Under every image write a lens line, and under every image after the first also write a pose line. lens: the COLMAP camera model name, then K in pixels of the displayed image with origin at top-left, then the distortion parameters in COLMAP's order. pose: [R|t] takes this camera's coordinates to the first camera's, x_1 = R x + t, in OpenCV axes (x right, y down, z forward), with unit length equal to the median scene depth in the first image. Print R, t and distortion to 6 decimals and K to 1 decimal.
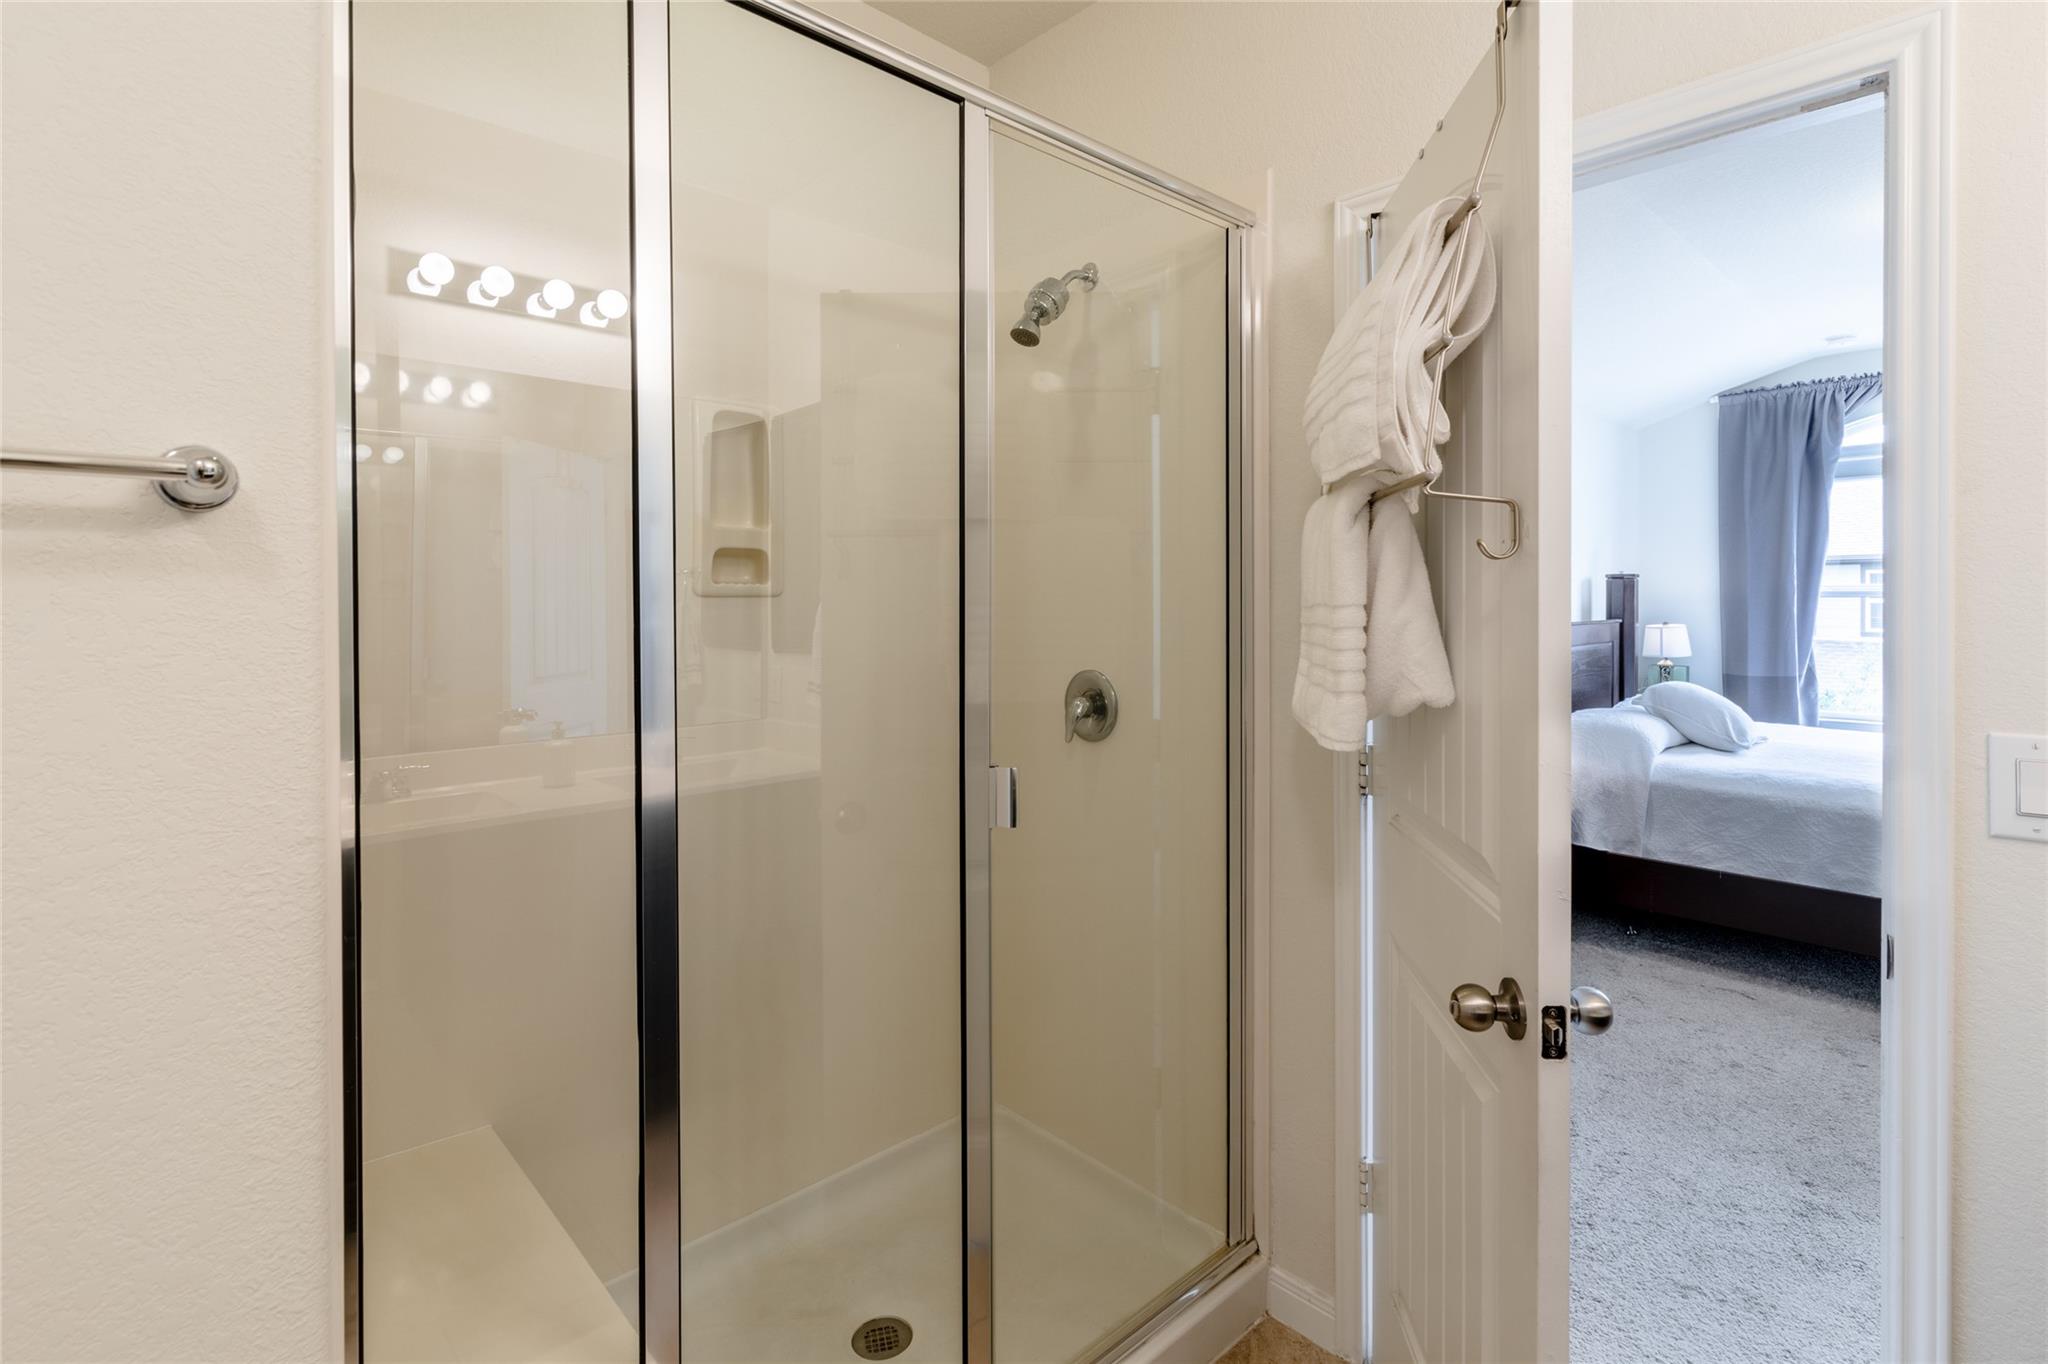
lens RADIAL K [[977.6, 0, 988.9], [0, 977.6, 619.7], [0, 0, 1]] dist [-0.010596, -0.000571]
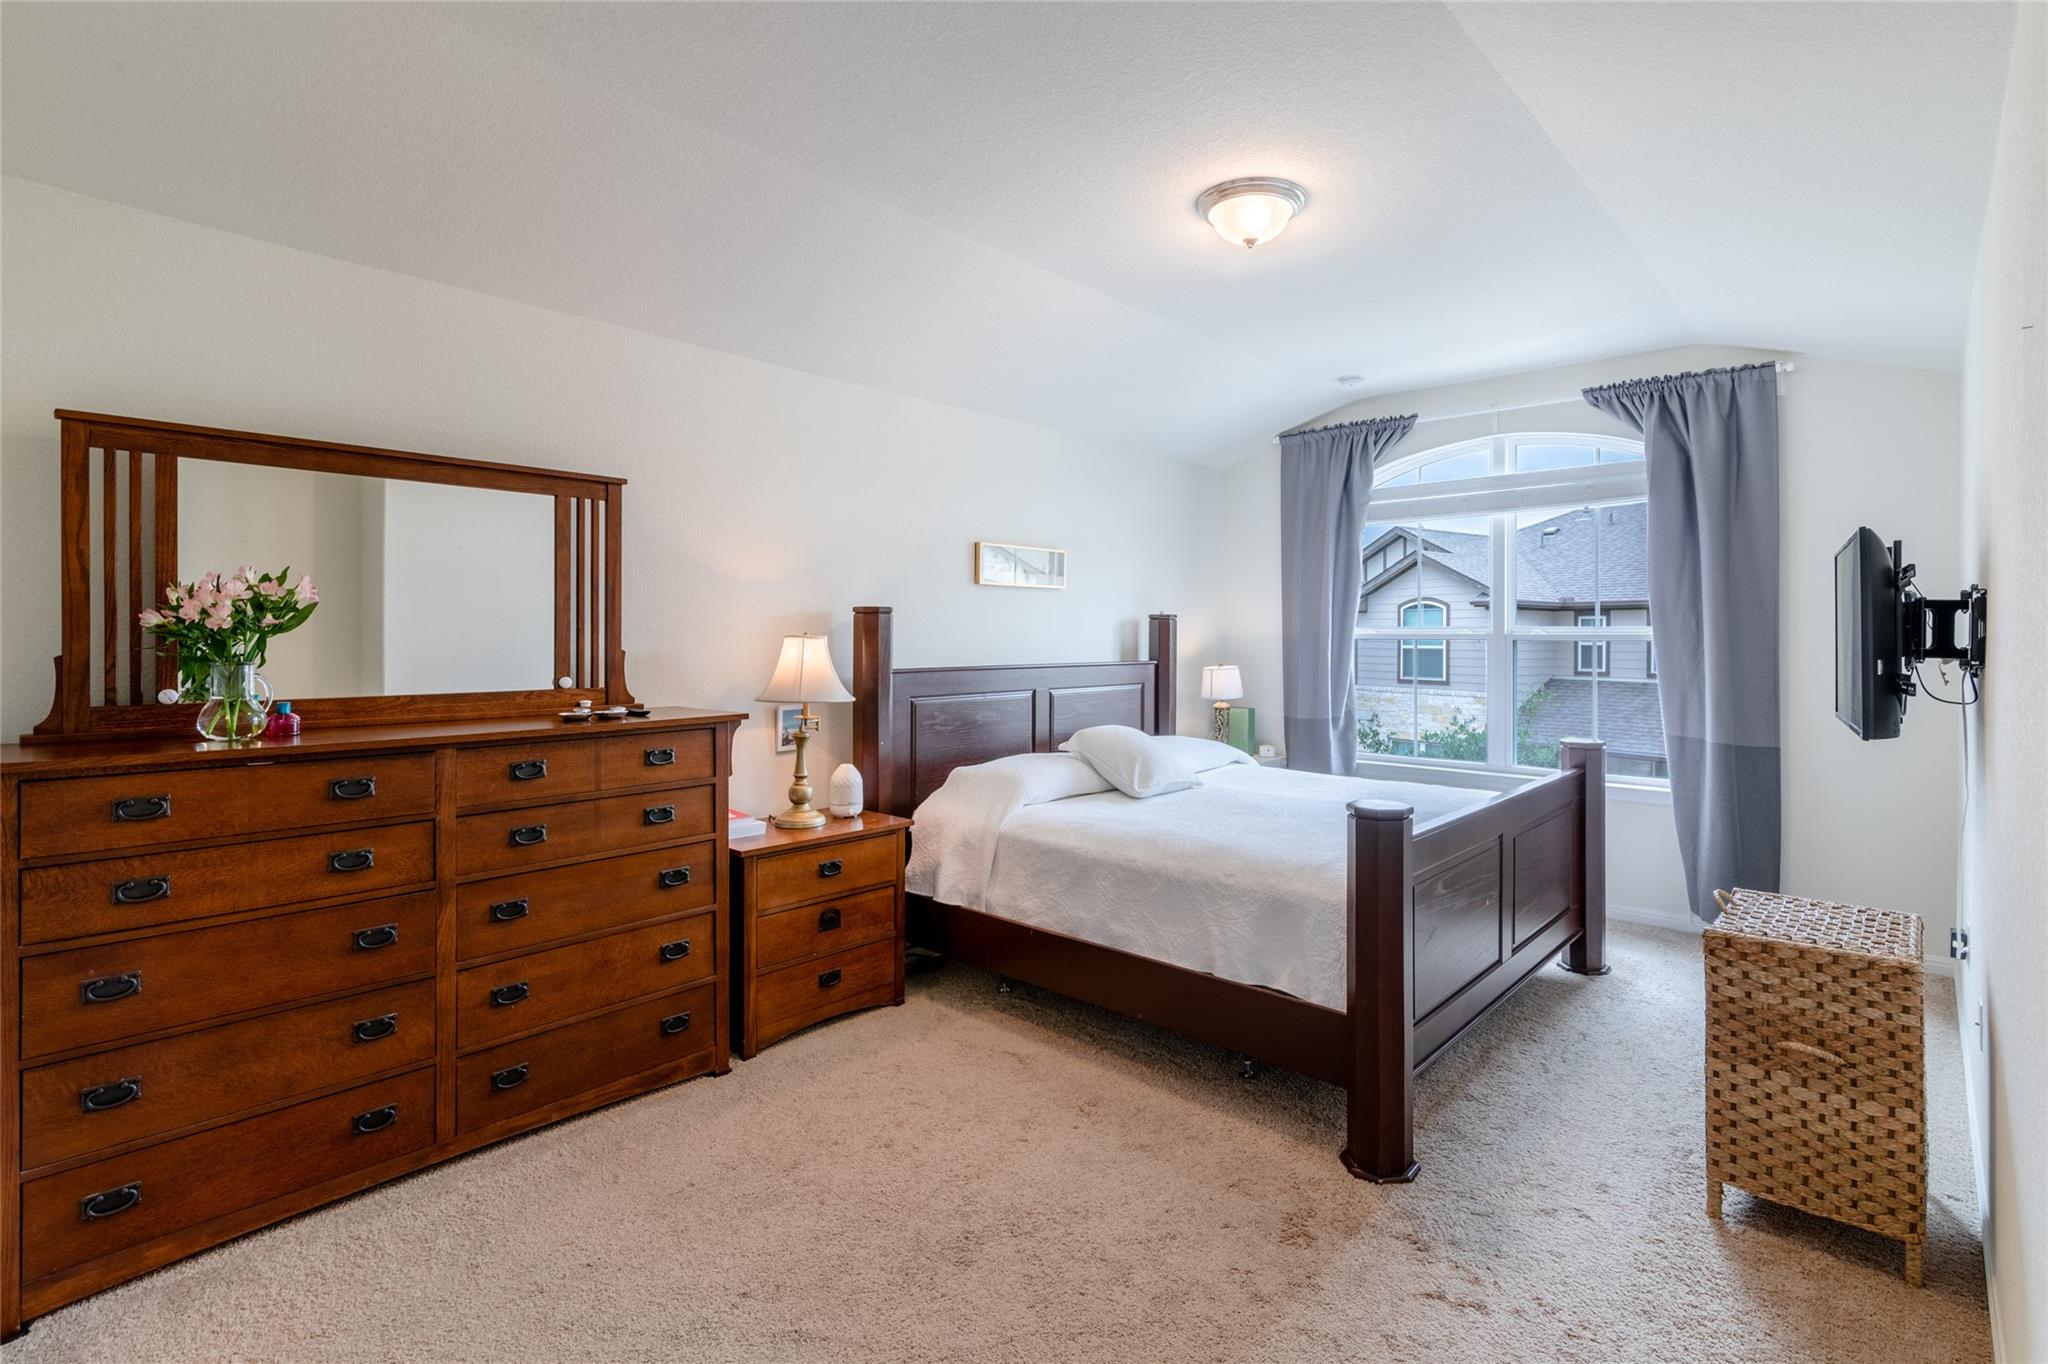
lens RADIAL K [[977.6, 0, 1025.3], [0, 977.6, 661.6], [0, 0, 1]] dist [-0.010596, -0.000571]
pose [[0.994072, 0.001803, 0.108708, 0.413089], [-0.001947, 0.999997, 0.001219, -0.000400], [-0.108705, -0.001423, 0.994073, 0.034646]]
